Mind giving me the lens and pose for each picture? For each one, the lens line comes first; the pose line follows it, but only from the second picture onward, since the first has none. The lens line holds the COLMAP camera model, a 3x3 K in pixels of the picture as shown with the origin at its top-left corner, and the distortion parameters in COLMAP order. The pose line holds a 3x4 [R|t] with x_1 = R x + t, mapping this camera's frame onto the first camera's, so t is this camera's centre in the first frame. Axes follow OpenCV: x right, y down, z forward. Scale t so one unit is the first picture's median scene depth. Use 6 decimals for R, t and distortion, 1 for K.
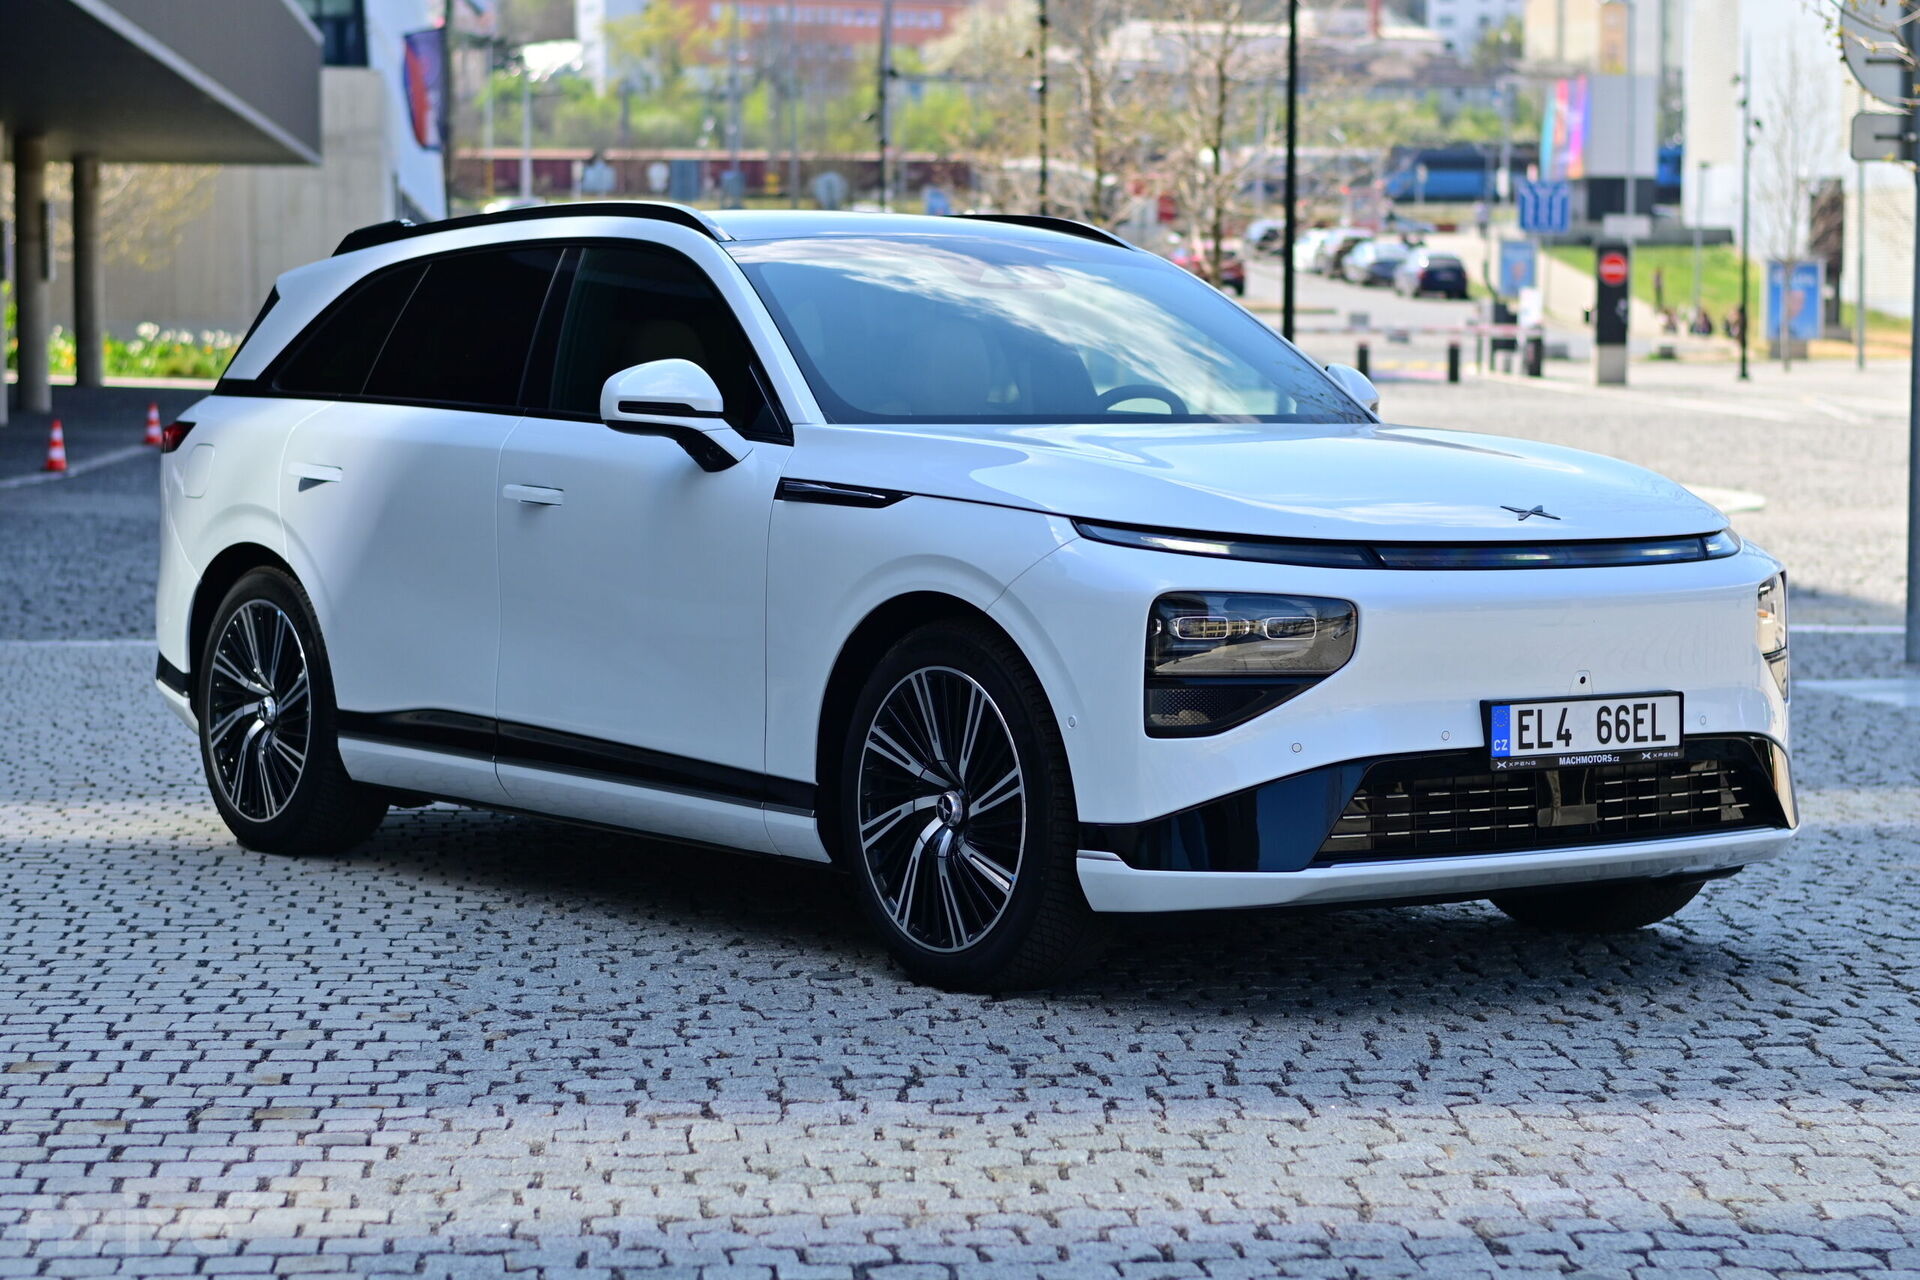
lens RADIAL K [[4272.6, 0, 959.6], [0, 4272.6, 639.5], [0, 0, 1]] dist [-0.059897, 0.000000]
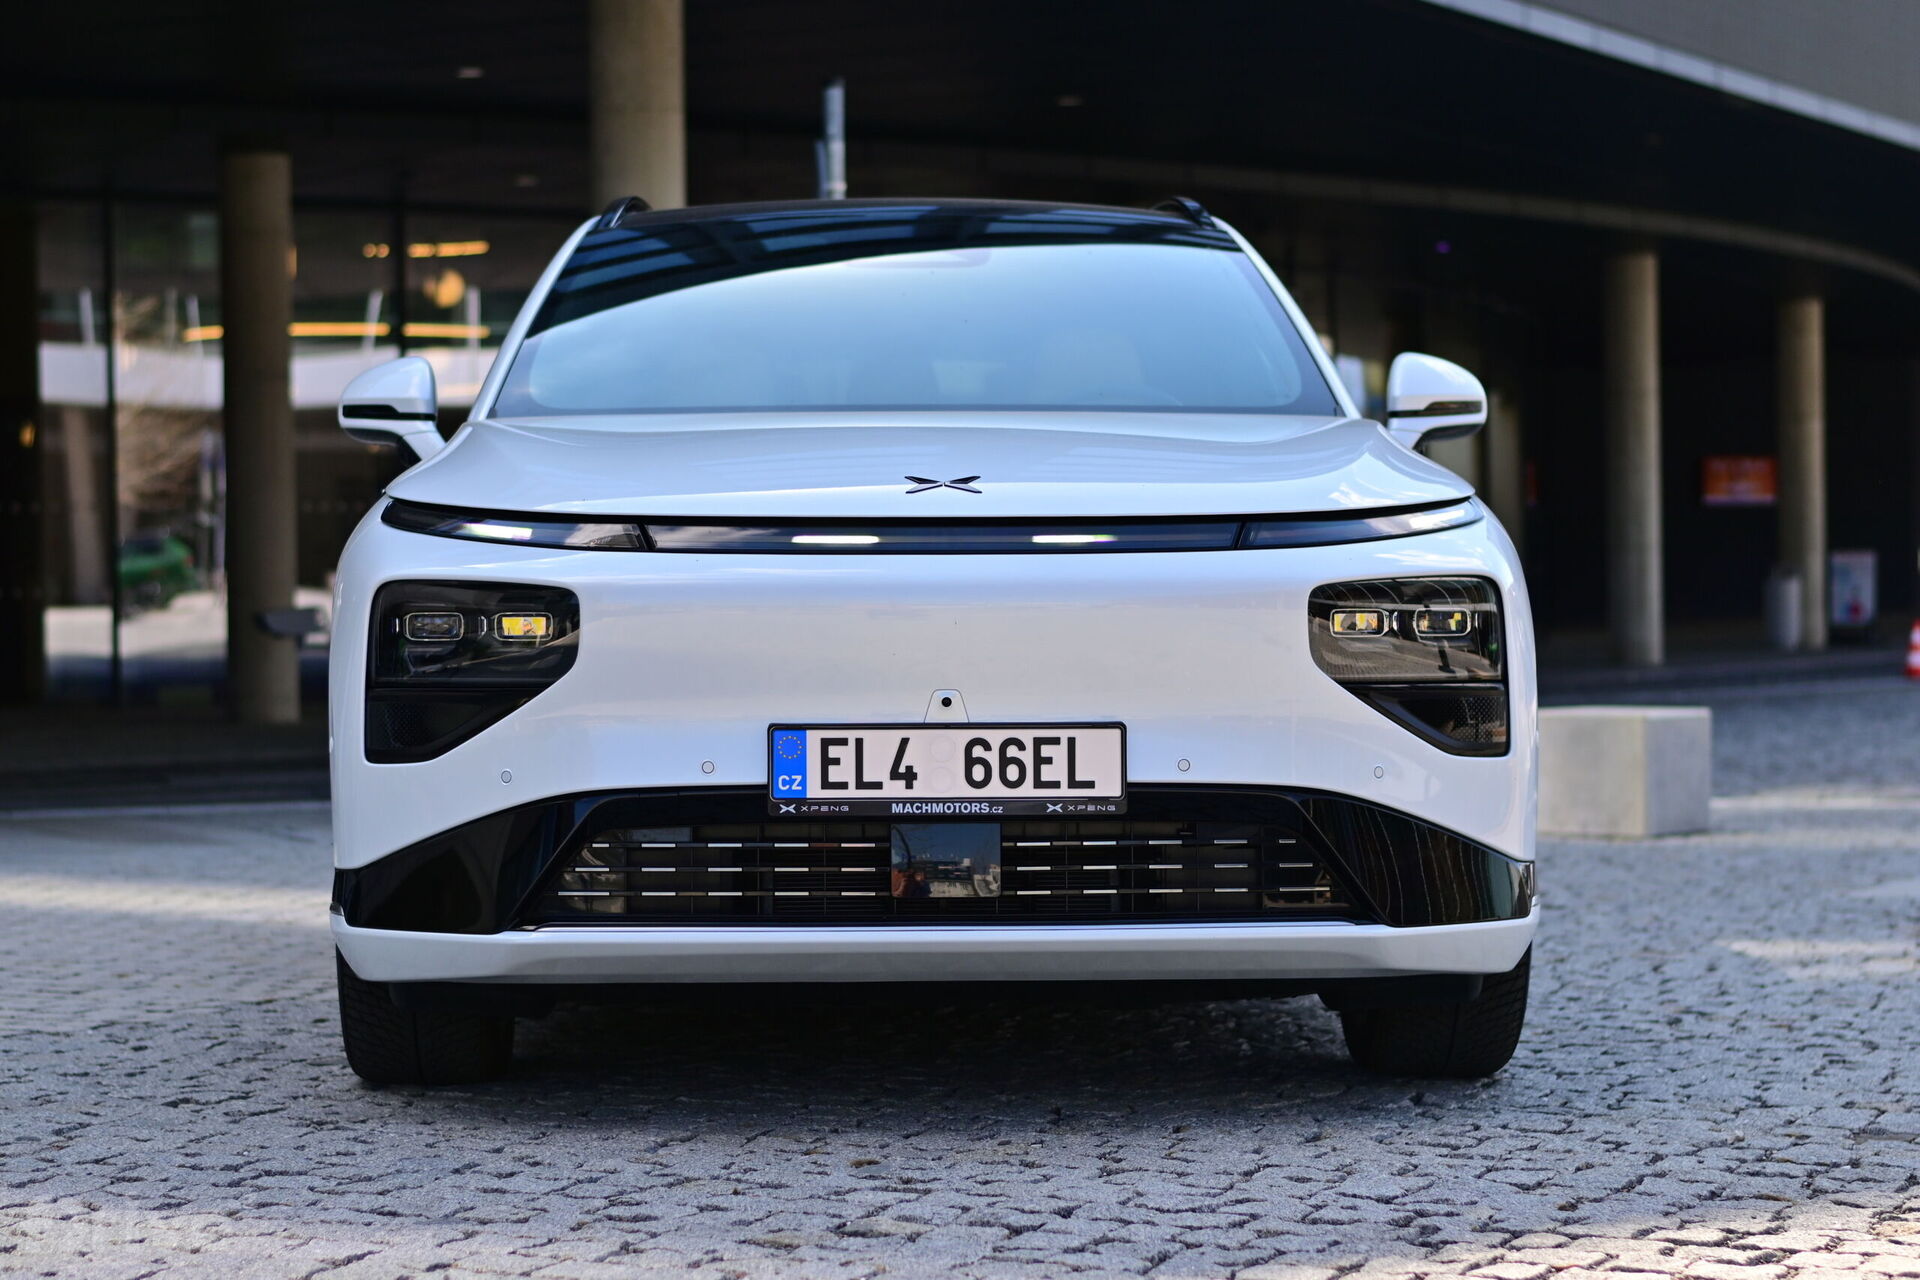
lens RADIAL K [[4272.6, 0, 958.5], [0, 4272.6, 642.0], [0, 0, 1]] dist [-0.059897, 0.000000]
pose [[0.819748, -0.007382, -0.572677, 0.577017], [-0.026050, 0.998401, -0.050158, 0.036571], [0.572132, 0.056035, 0.818245, 0.393008]]
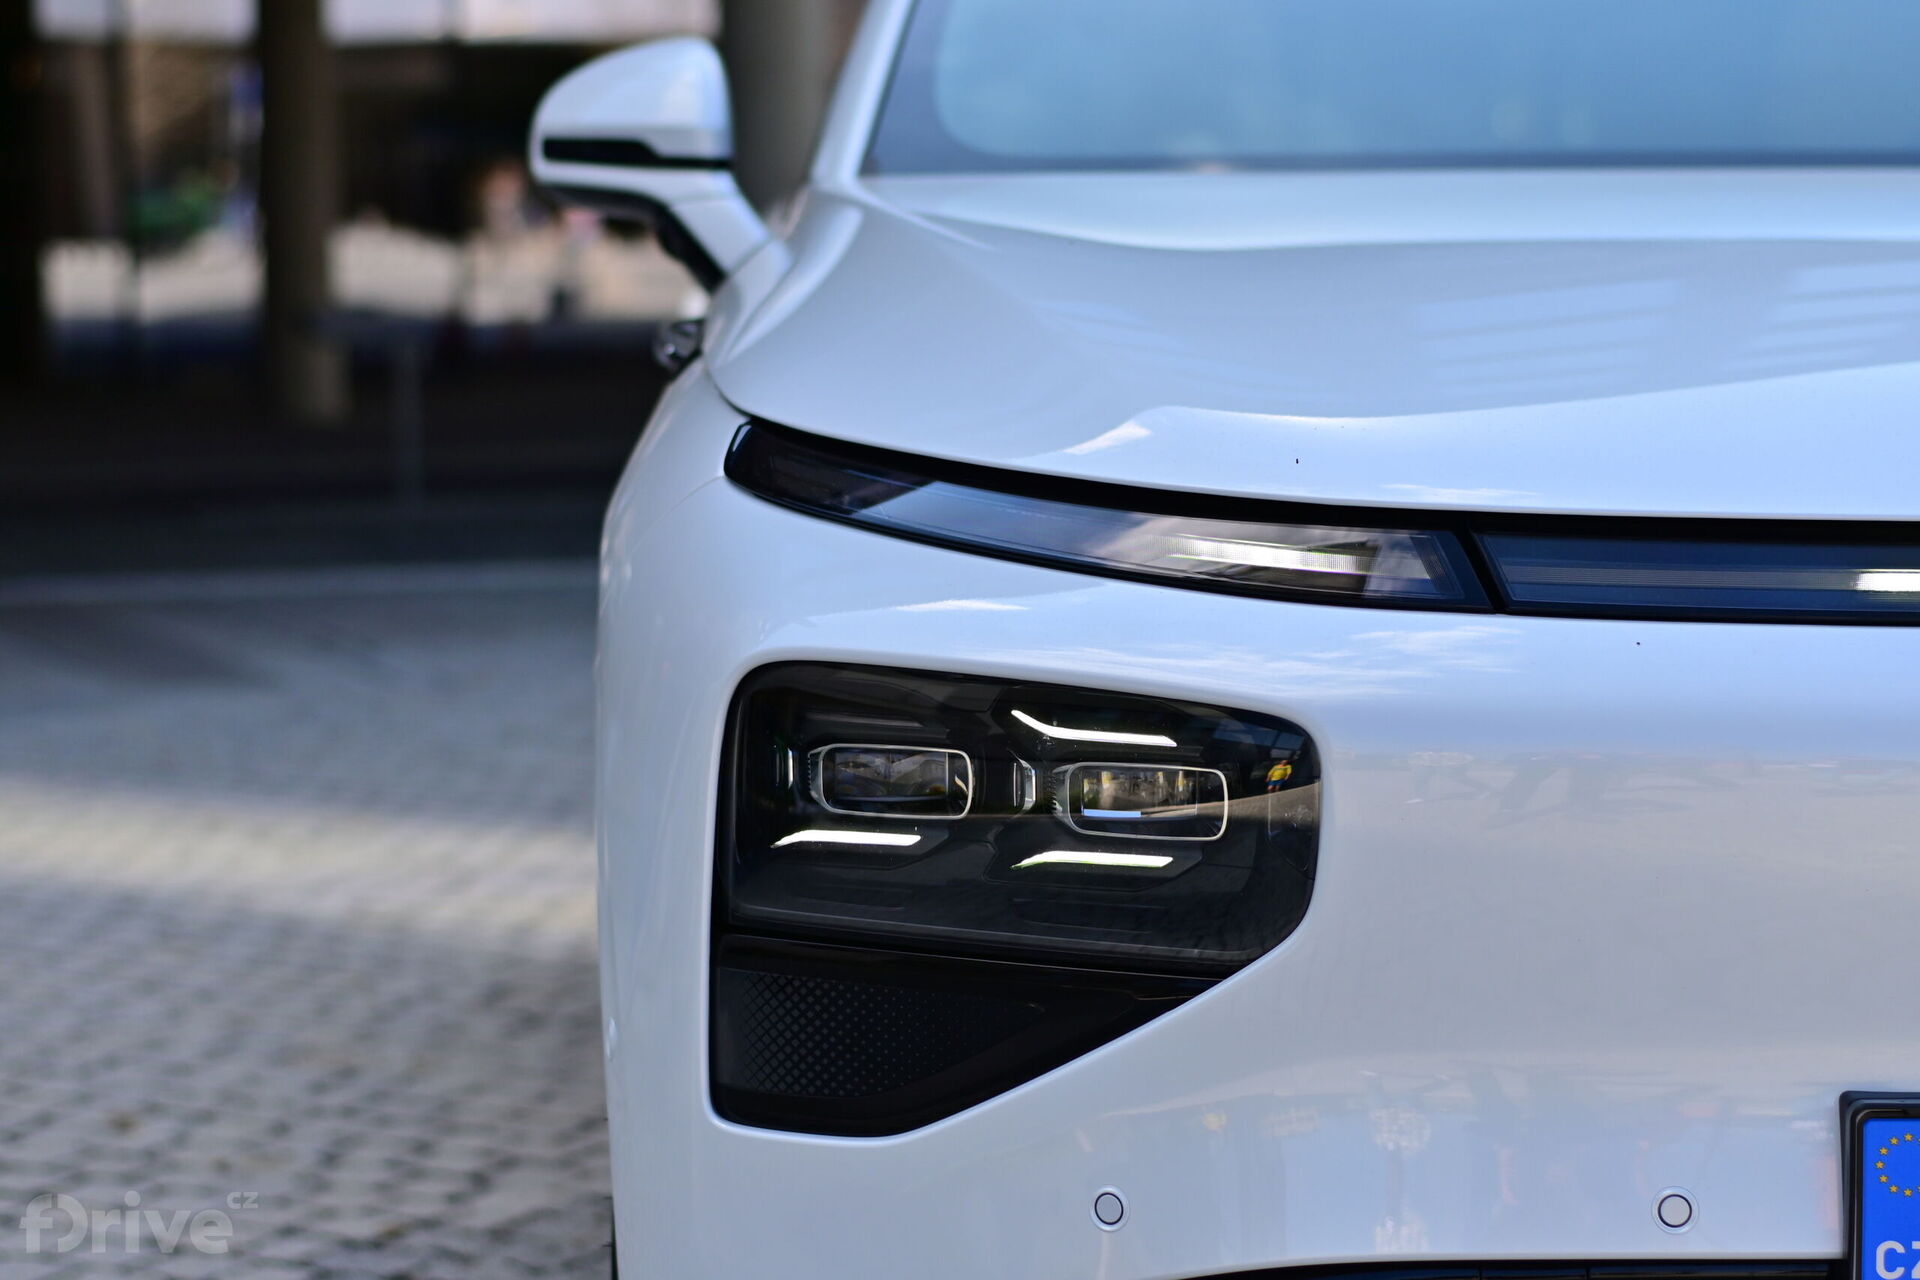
lens RADIAL K [[4272.6, 0, 961.7], [0, 4272.6, 638.1], [0, 0, 1]] dist [-0.059897, 0.000000]
pose [[0.817106, 0.044706, -0.574751, 0.230996], [-0.028599, 0.998904, 0.037041, -0.023993], [0.575778, -0.013829, 0.817489, 0.730169]]
